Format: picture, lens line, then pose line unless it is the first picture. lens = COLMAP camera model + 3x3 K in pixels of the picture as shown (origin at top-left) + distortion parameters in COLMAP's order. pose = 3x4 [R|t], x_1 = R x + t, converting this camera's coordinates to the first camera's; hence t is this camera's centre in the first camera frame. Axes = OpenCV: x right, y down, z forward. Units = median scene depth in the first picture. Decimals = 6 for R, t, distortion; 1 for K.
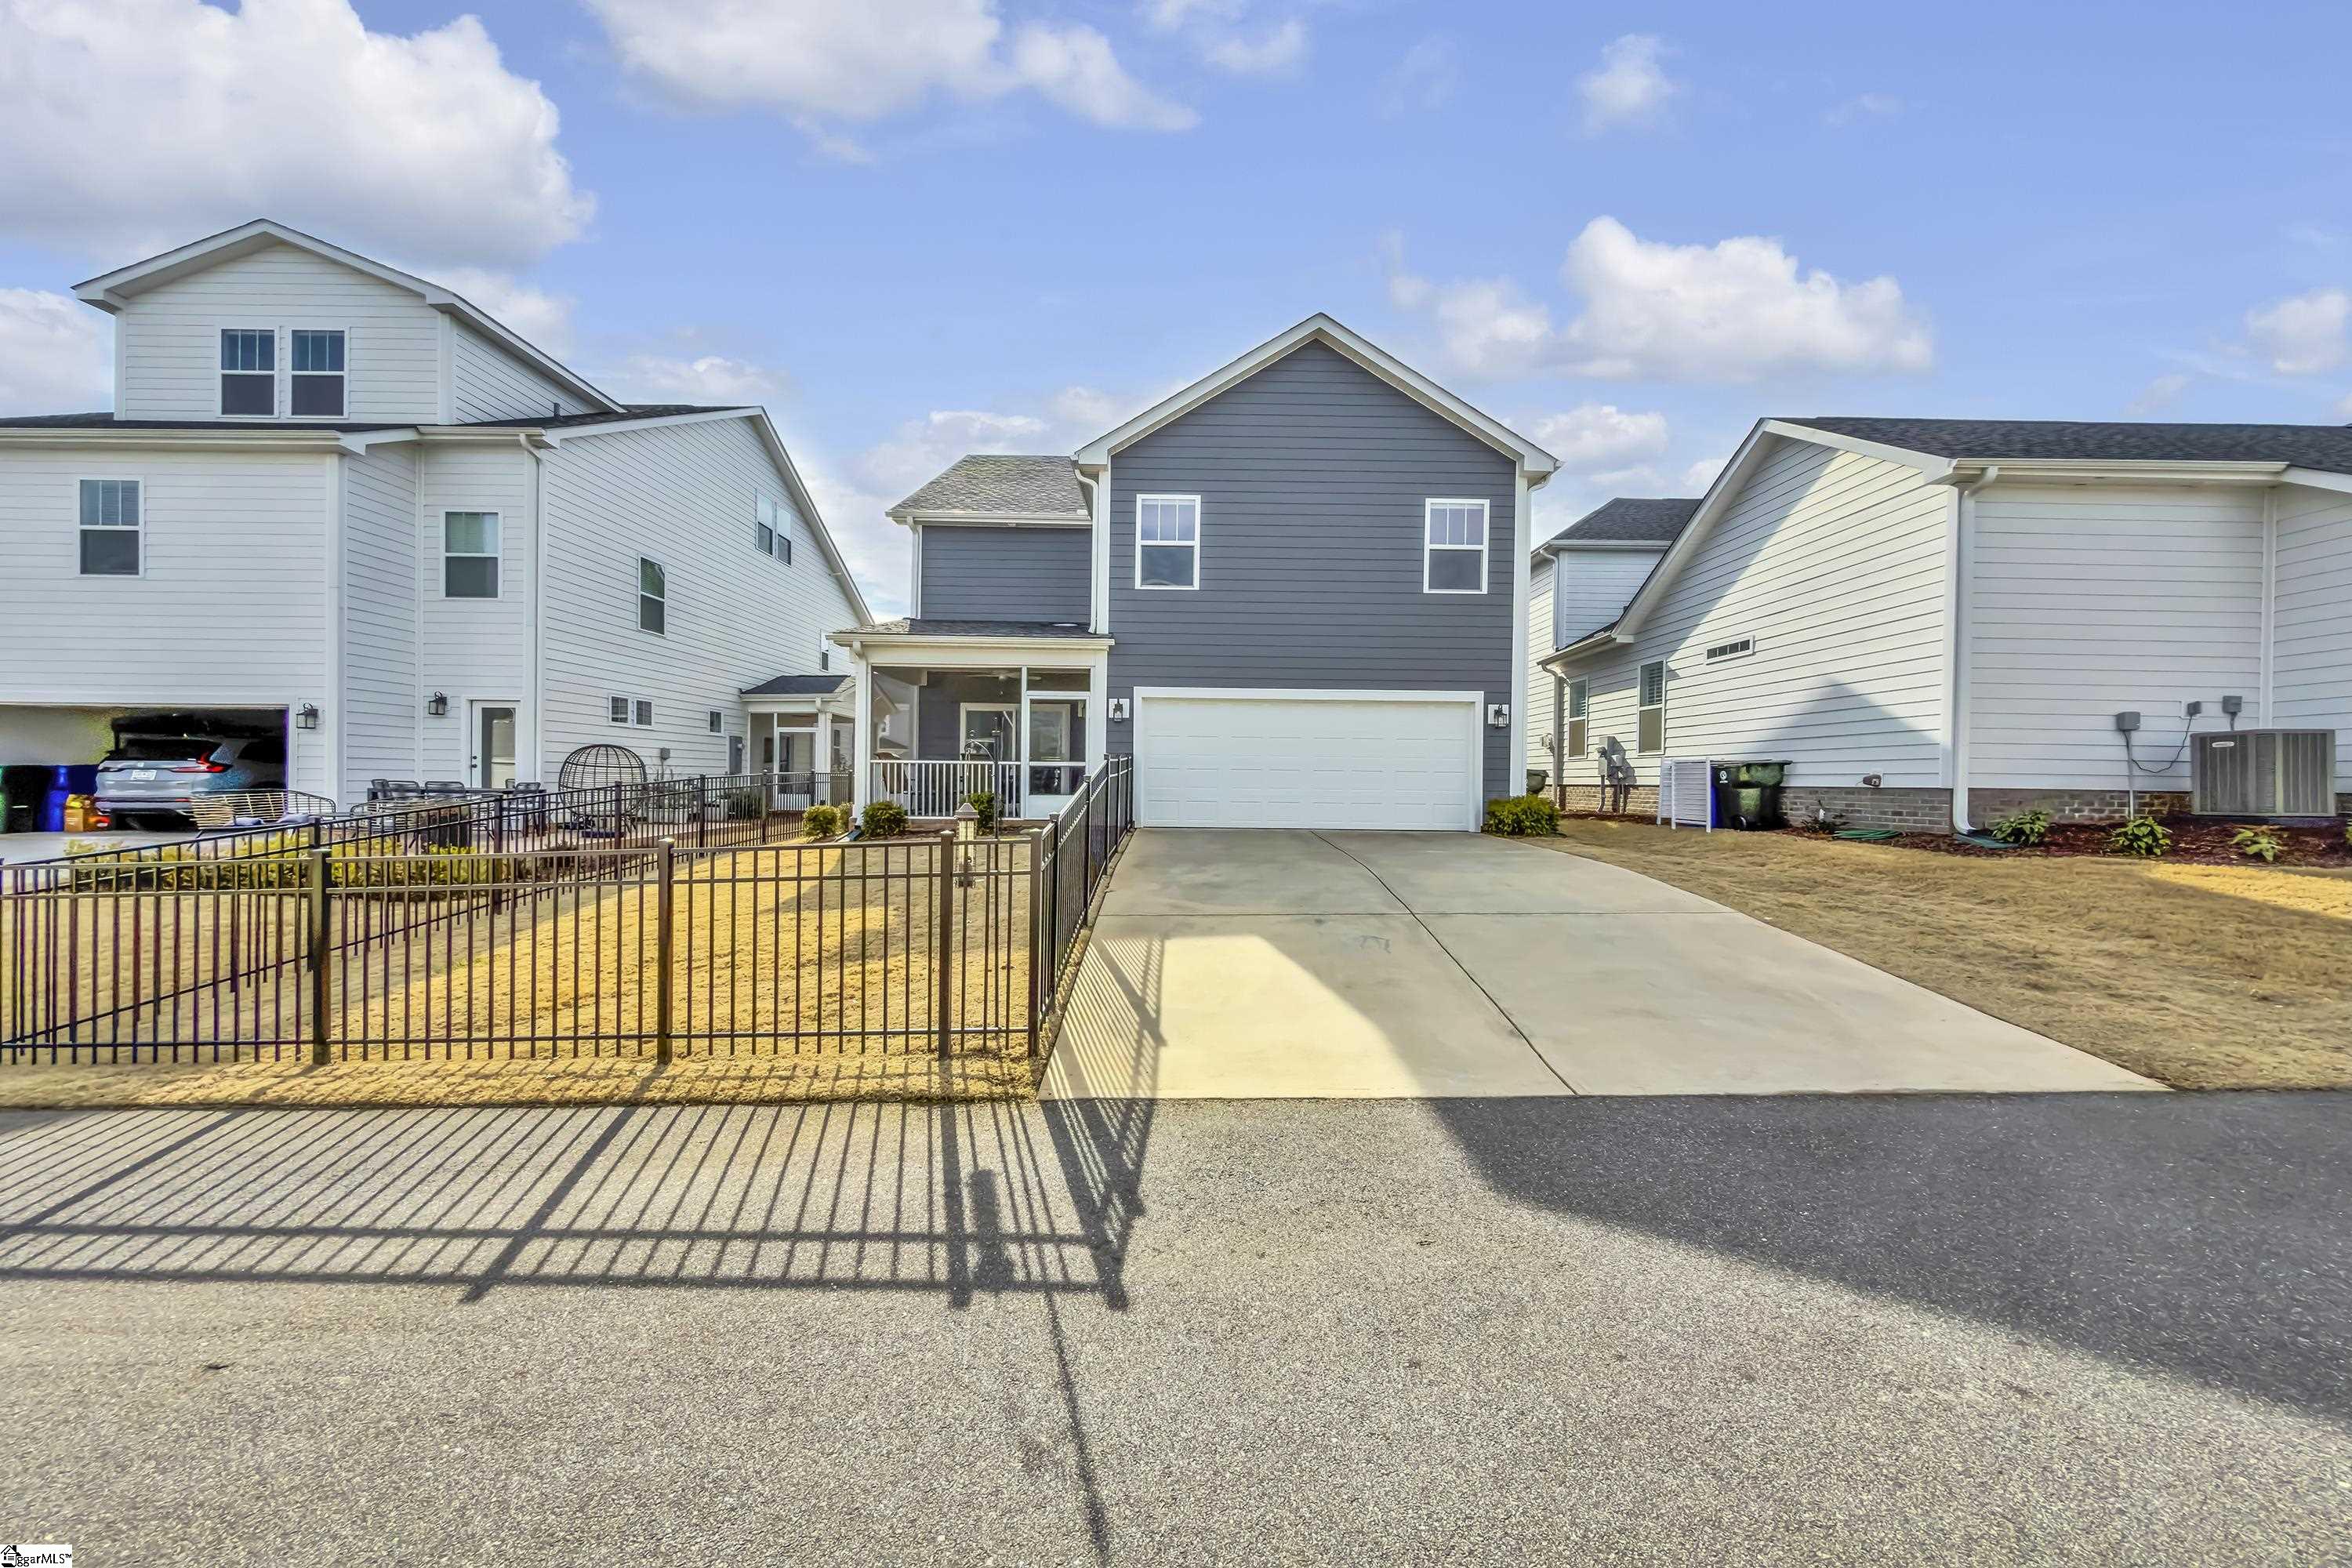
lens RADIAL K [[956.7, 0, 1176.0], [0, 956.7, 784.0], [0, 0, 1]] dist [-0.000010, 0.000009]
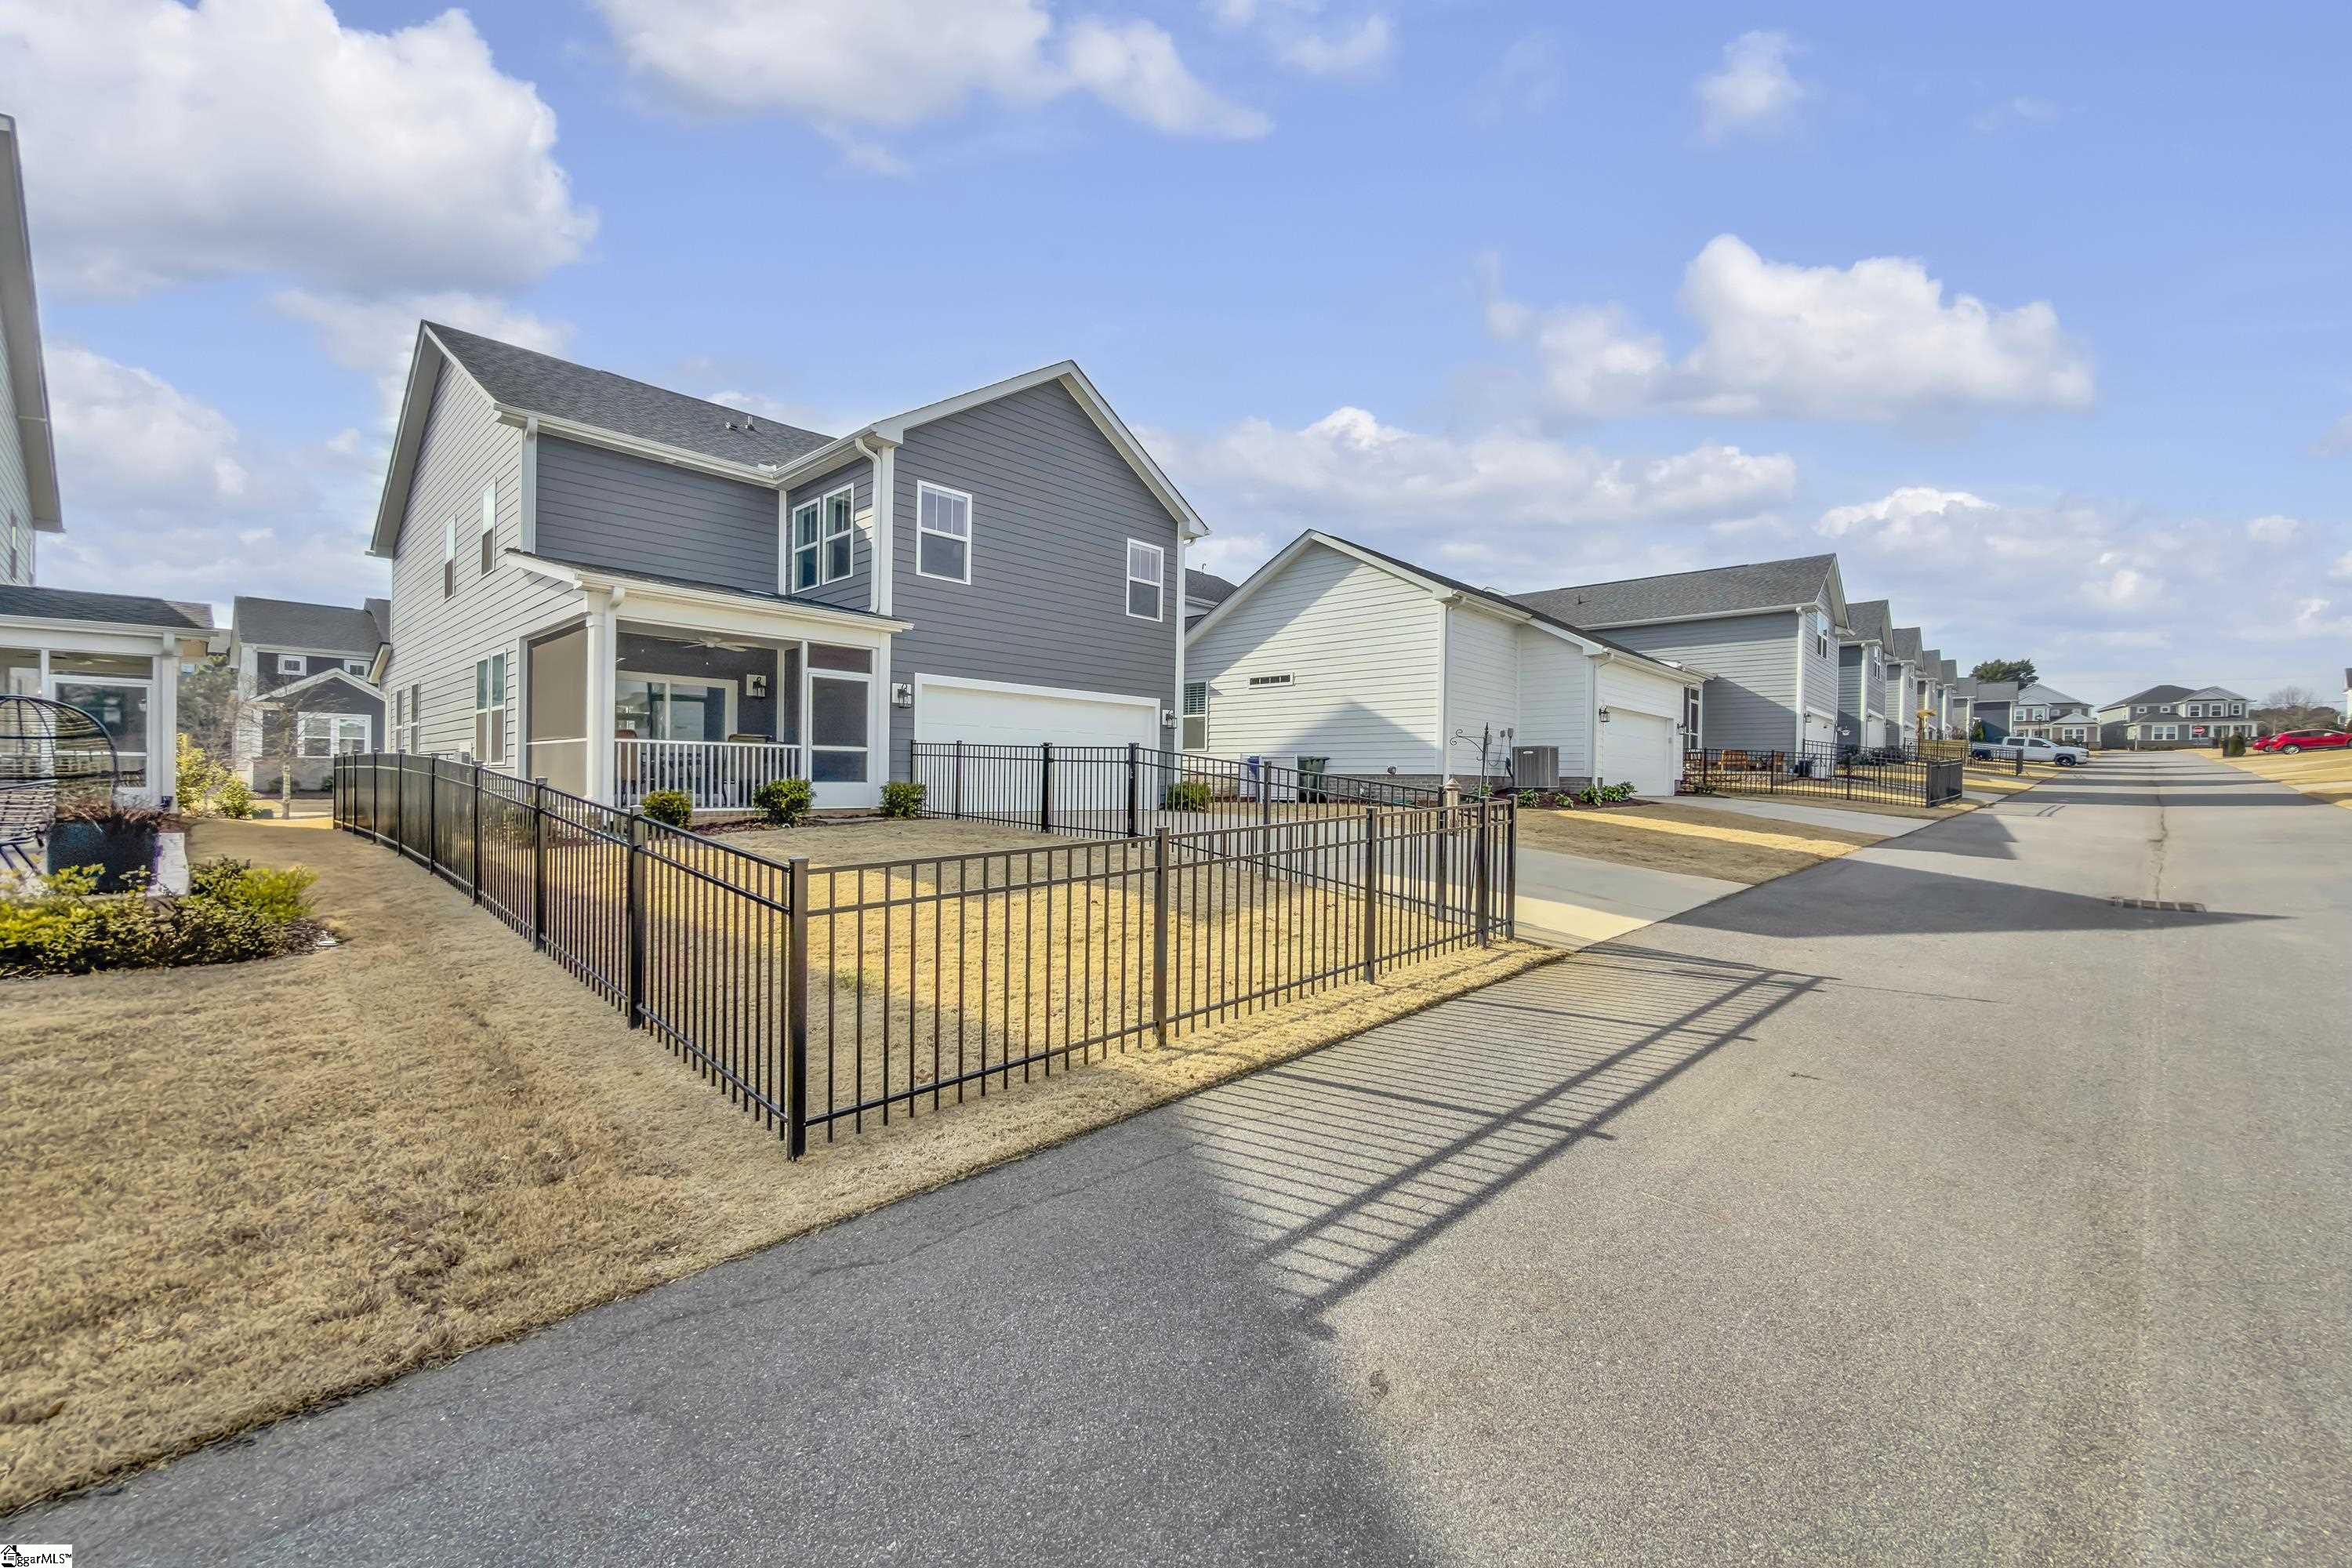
lens RADIAL K [[926.5, 0, 1176.0], [0, 926.5, 784.0], [0, 0, 1]] dist [0.001580, 0.000065]
pose [[0.679292, -0.006850, 0.733836, -0.568002], [-0.001674, 0.999939, 0.010884, 0.003081], [-0.733866, -0.008622, 0.679239, 0.146416]]
